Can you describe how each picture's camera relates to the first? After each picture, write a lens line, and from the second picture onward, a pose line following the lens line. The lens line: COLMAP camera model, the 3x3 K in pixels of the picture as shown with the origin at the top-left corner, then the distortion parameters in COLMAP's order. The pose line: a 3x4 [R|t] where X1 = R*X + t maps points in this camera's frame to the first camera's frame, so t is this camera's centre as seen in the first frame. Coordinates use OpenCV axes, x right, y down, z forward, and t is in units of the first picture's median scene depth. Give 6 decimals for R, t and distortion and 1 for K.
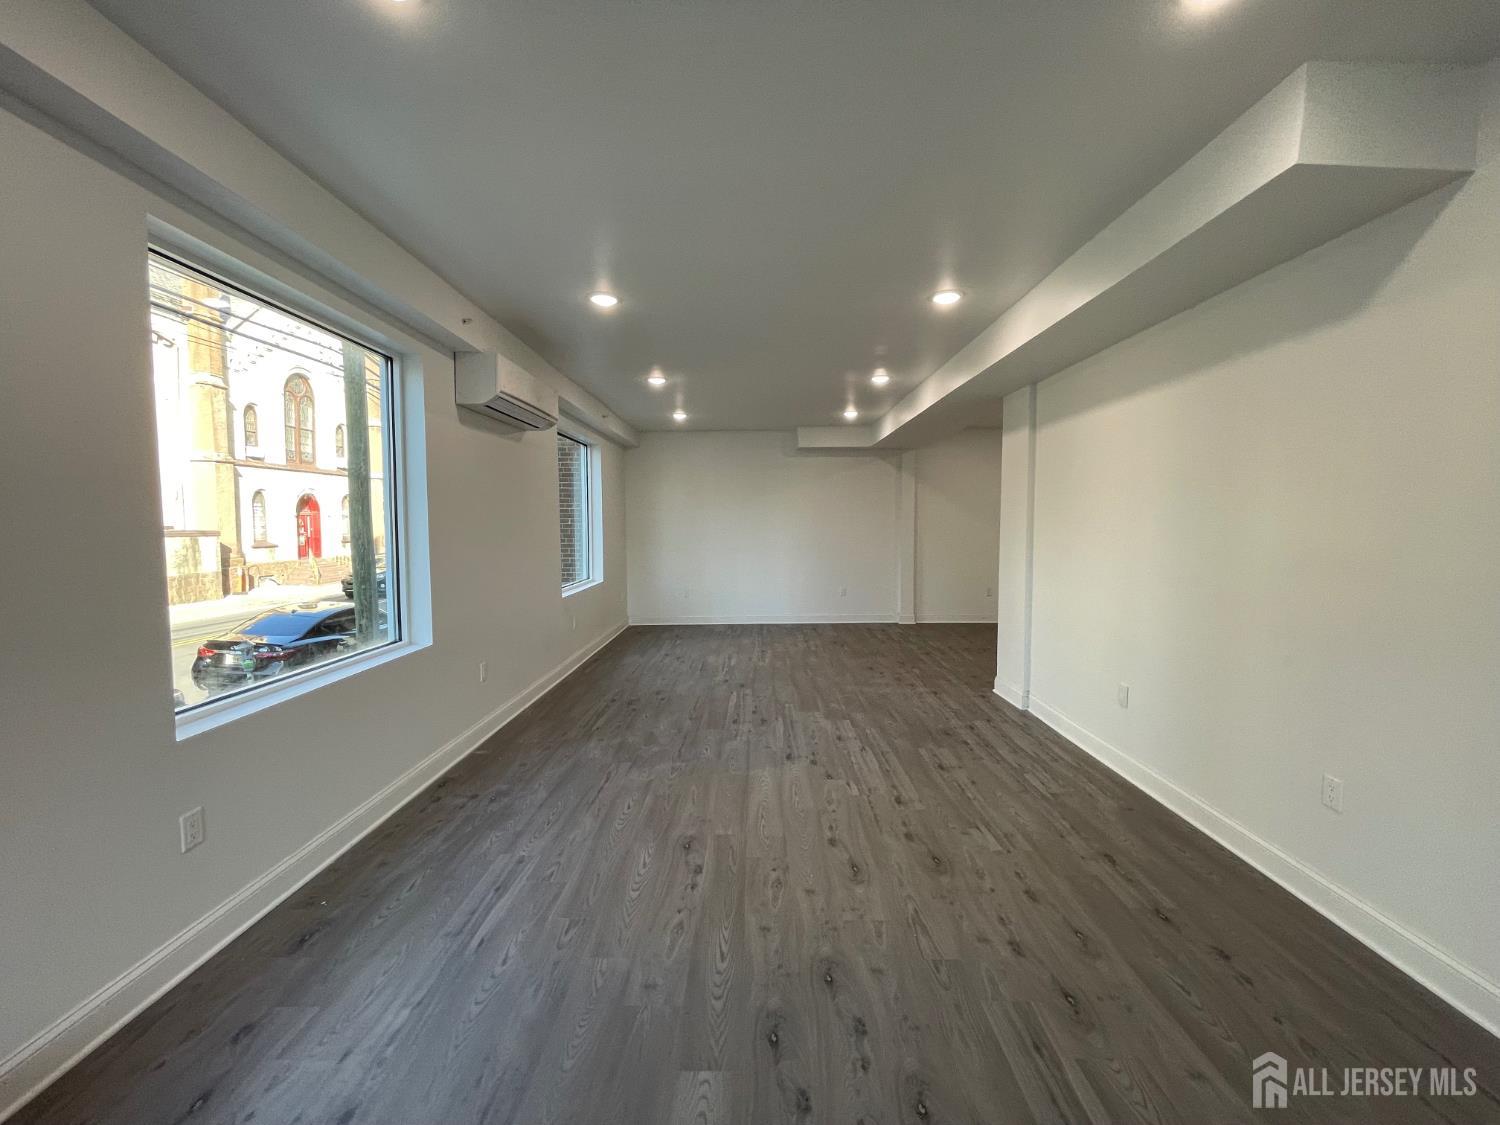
lens RADIAL K [[603.1, 0, 753.8], [0, 603.1, 553.4], [0, 0, 1]] dist [-0.001076, 0.000012]
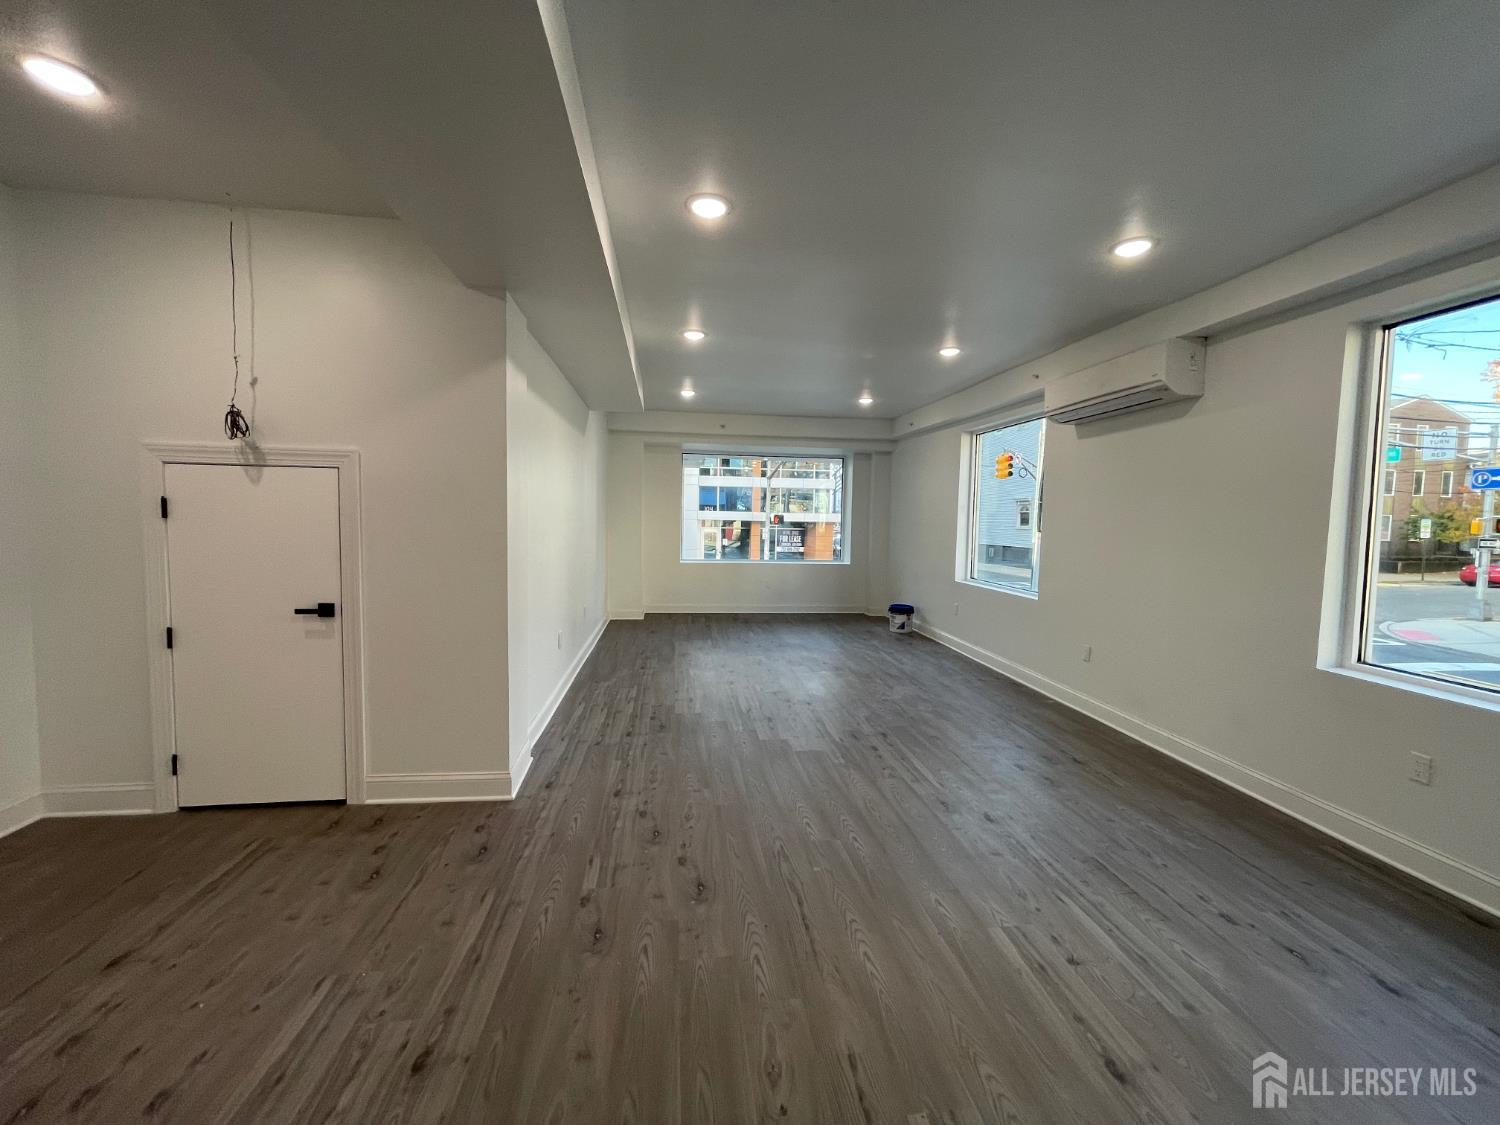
lens RADIAL K [[603.1, 0, 753.8], [0, 603.1, 553.4], [0, 0, 1]] dist [-0.001076, 0.000012]
pose [[-0.990375, -0.007411, -0.138212, 0.310614], [-0.023243, 0.993290, 0.113289, -0.097931], [0.136445, 0.115411, -0.983902, 1.960110]]
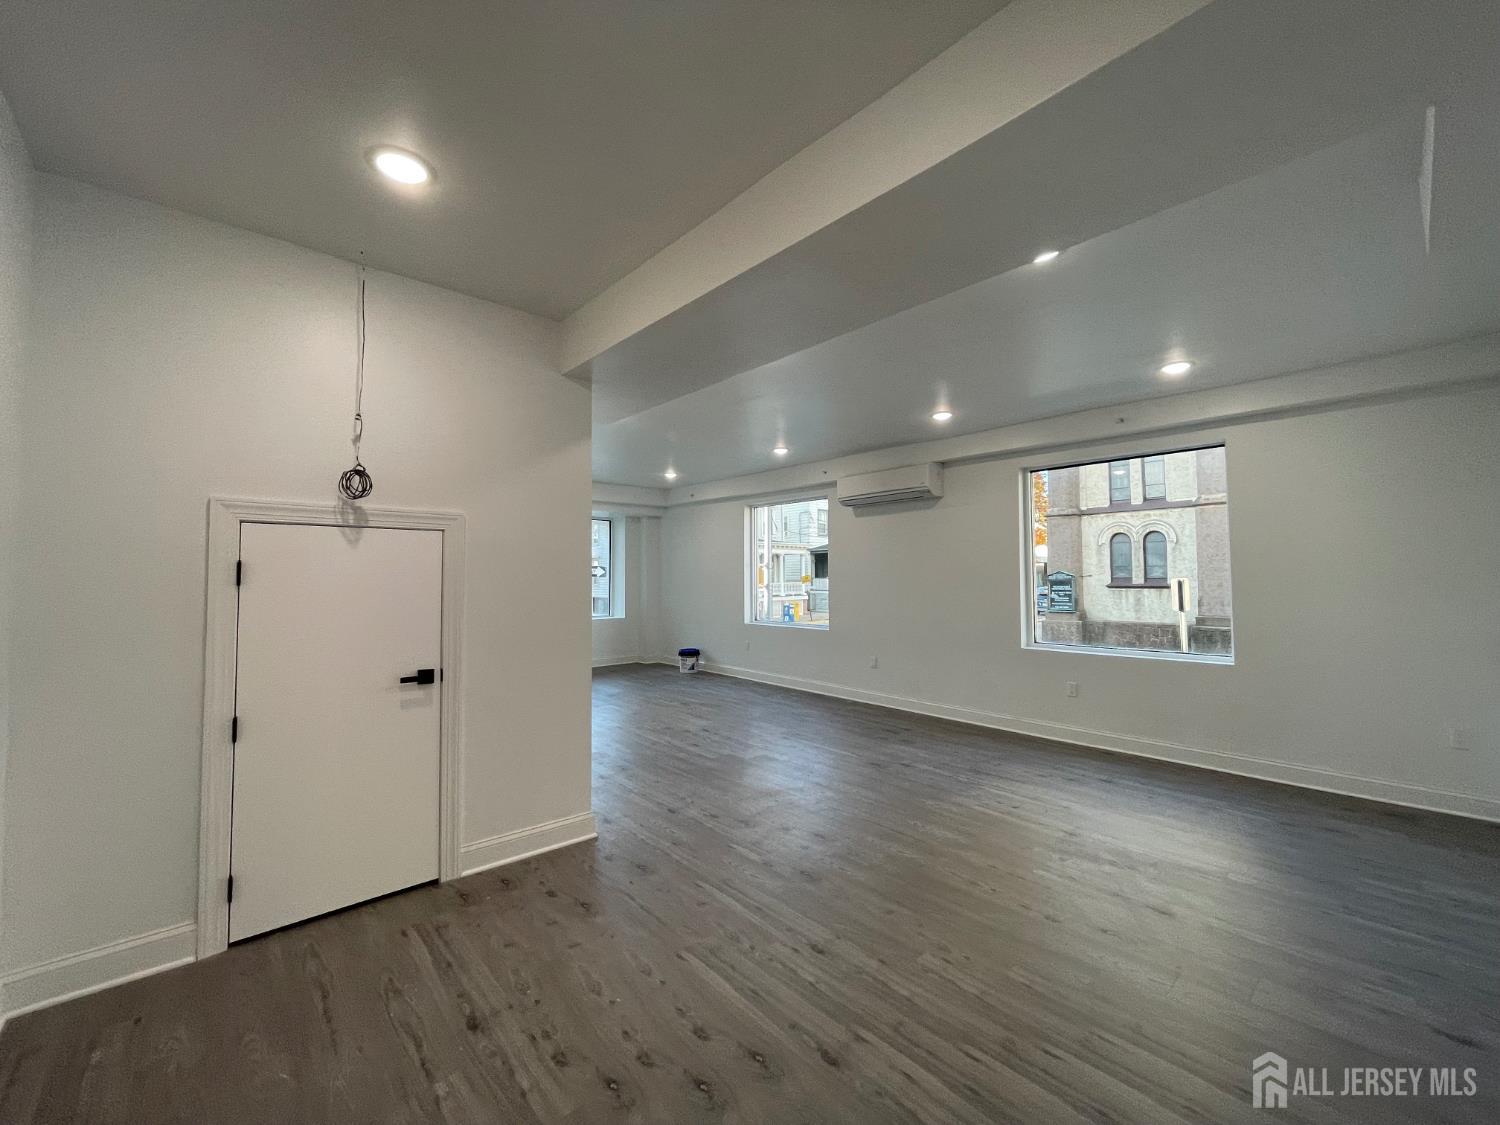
lens RADIAL K [[603.1, 0, 753.8], [0, 603.1, 553.4], [0, 0, 1]] dist [-0.001076, 0.000012]
pose [[-0.743614, -0.020048, -0.668309, 0.873519], [-0.028680, 0.999587, 0.001926, -0.091668], [0.667994, 0.020599, -0.743881, 1.956614]]
